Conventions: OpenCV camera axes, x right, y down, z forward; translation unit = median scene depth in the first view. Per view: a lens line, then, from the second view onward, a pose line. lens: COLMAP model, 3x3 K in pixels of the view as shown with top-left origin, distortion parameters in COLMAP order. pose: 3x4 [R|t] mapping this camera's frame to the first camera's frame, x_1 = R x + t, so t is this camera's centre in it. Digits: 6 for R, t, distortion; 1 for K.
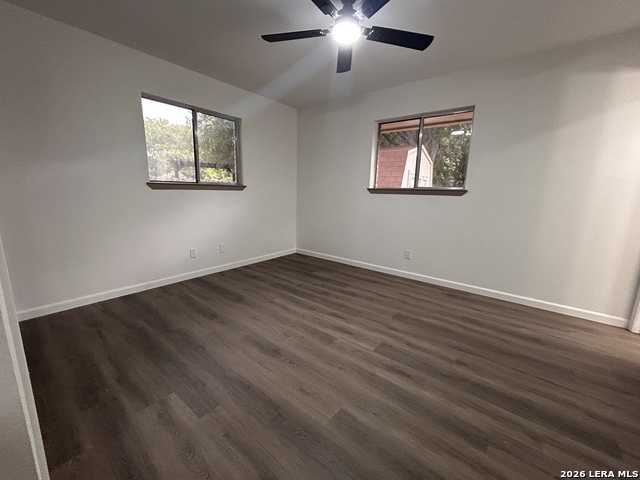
lens RADIAL K [[258.0, 0, 320.6], [0, 258.0, 239.9], [0, 0, 1]] dist [0.001665, 0.000412]
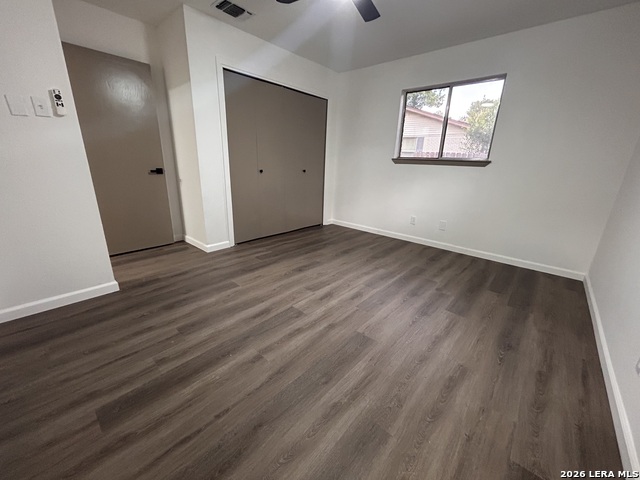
lens RADIAL K [[258.0, 0, 318.8], [0, 258.0, 240.0], [0, 0, 1]] dist [0.001665, 0.000412]
pose [[-0.054812, 0.270794, -0.961075, 0.843936], [-0.224176, 0.934613, 0.276123, -0.115838], [0.973006, 0.230585, 0.009477, 0.744584]]
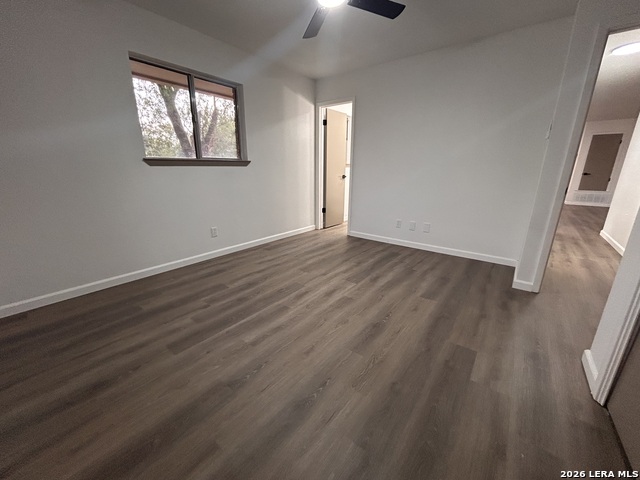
lens RADIAL K [[258.0, 0, 315.0], [0, 258.0, 240.5], [0, 0, 1]] dist [0.001665, 0.000412]
pose [[0.002039, -0.296700, 0.954969, -0.742296], [0.182210, 0.939094, 0.291379, -0.160595], [-0.983258, 0.173411, 0.055977, 0.792259]]
